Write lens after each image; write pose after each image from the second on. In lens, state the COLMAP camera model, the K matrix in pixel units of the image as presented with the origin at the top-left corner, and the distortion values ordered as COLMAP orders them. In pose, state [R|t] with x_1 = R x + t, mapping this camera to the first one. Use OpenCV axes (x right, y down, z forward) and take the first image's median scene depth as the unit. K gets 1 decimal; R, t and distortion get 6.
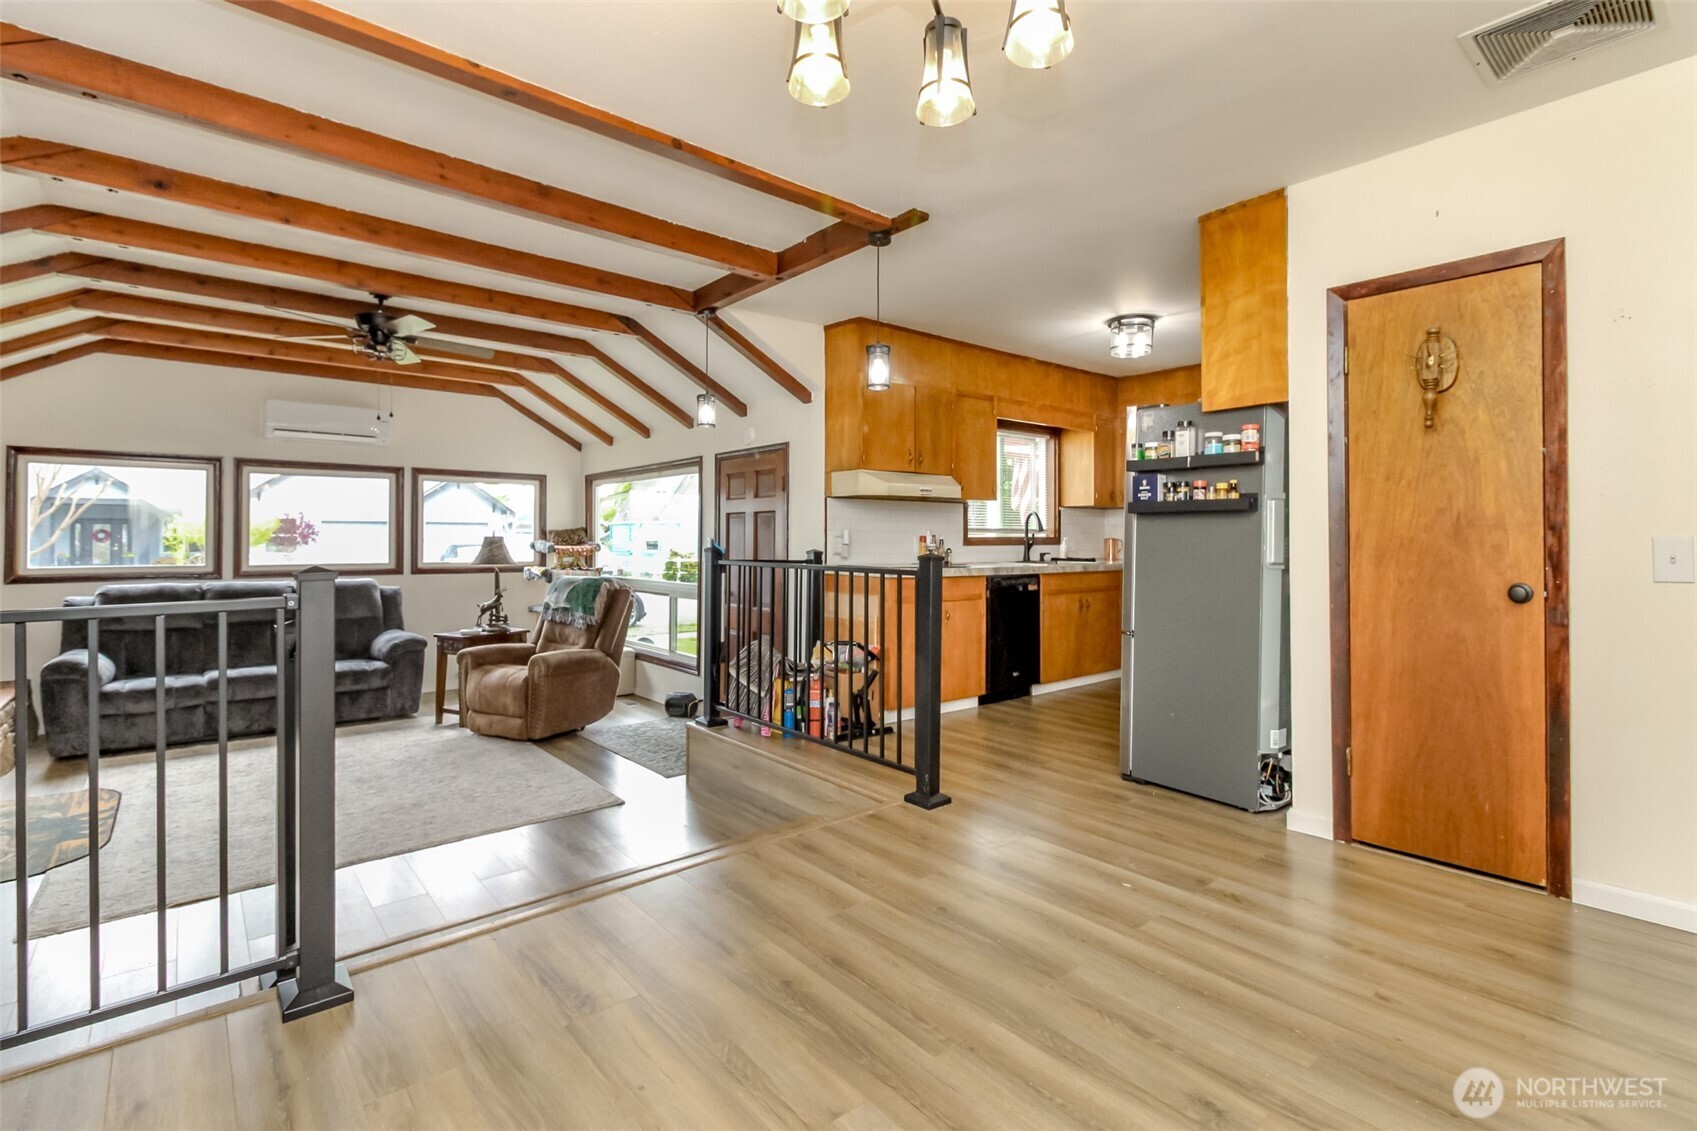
lens RADIAL K [[770.5, 0, 813.9], [0, 770.5, 527.1], [0, 0, 1]] dist [0.008226, -0.006352]
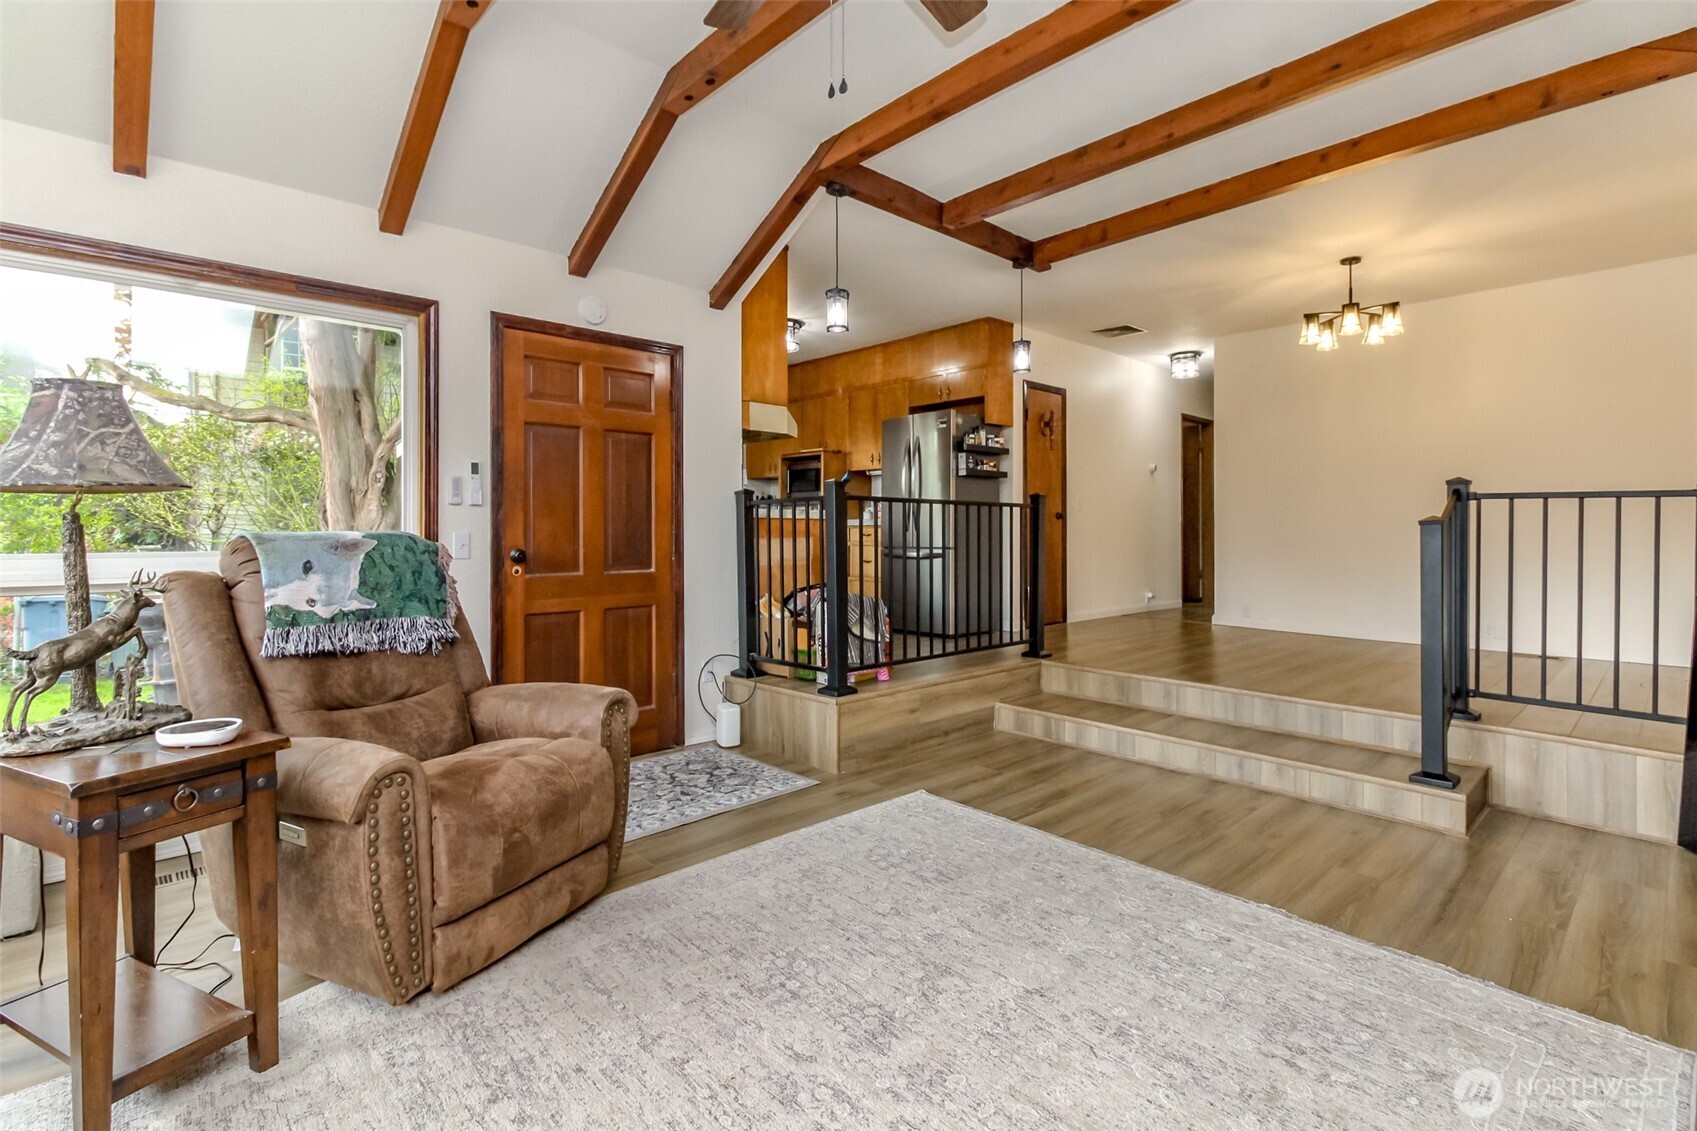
lens RADIAL K [[791.0, 0, 857.1], [0, 791.0, 513.1], [0, 0, 1]] dist [0.014046, -0.007249]
pose [[-0.063203, 0.014724, 0.997892, -0.754718], [-0.024025, 0.999579, -0.016271, 0.057296], [-0.997711, -0.025003, -0.062823, 0.796132]]
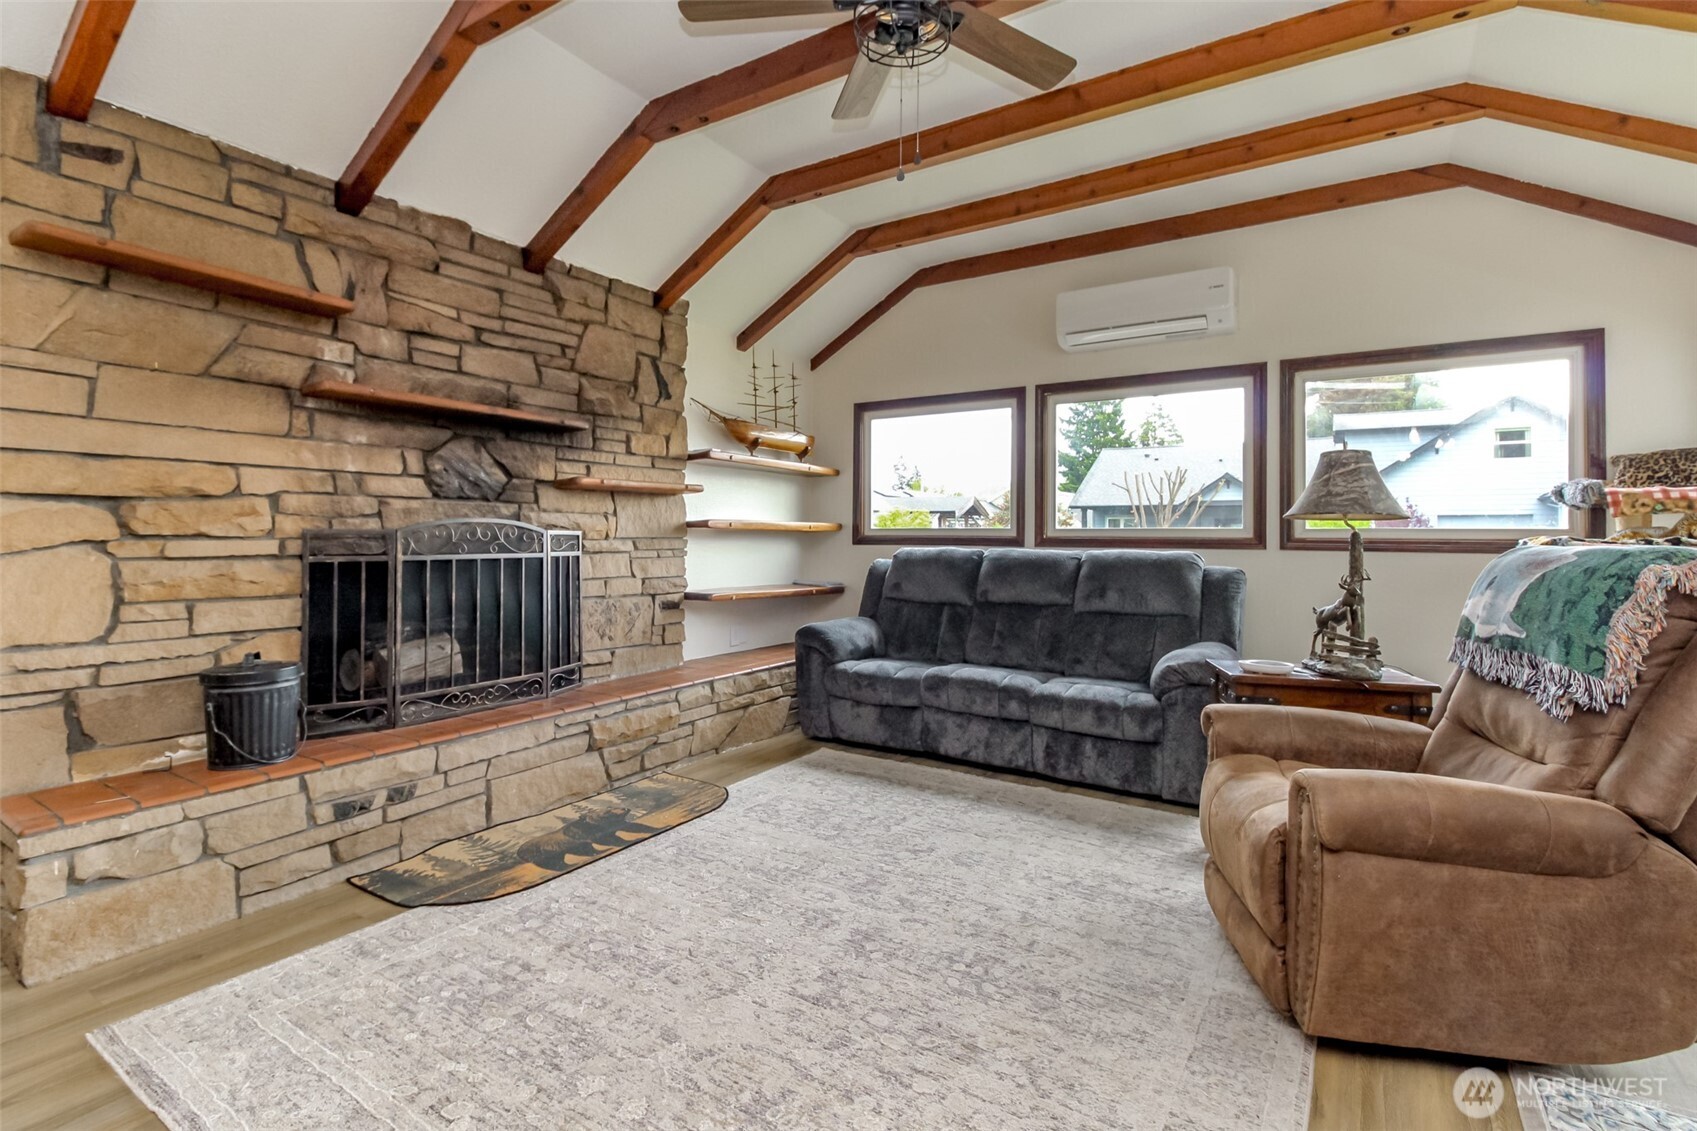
lens RADIAL K [[770.5, 0, 856.2], [0, 770.5, 530.5], [0, 0, 1]] dist [0.008226, -0.006352]
pose [[0.315077, -0.010118, -0.949012, -0.102594], [0.008528, 0.999933, -0.007830, 0.060413], [0.949028, -0.005626, 0.315142, 0.647066]]
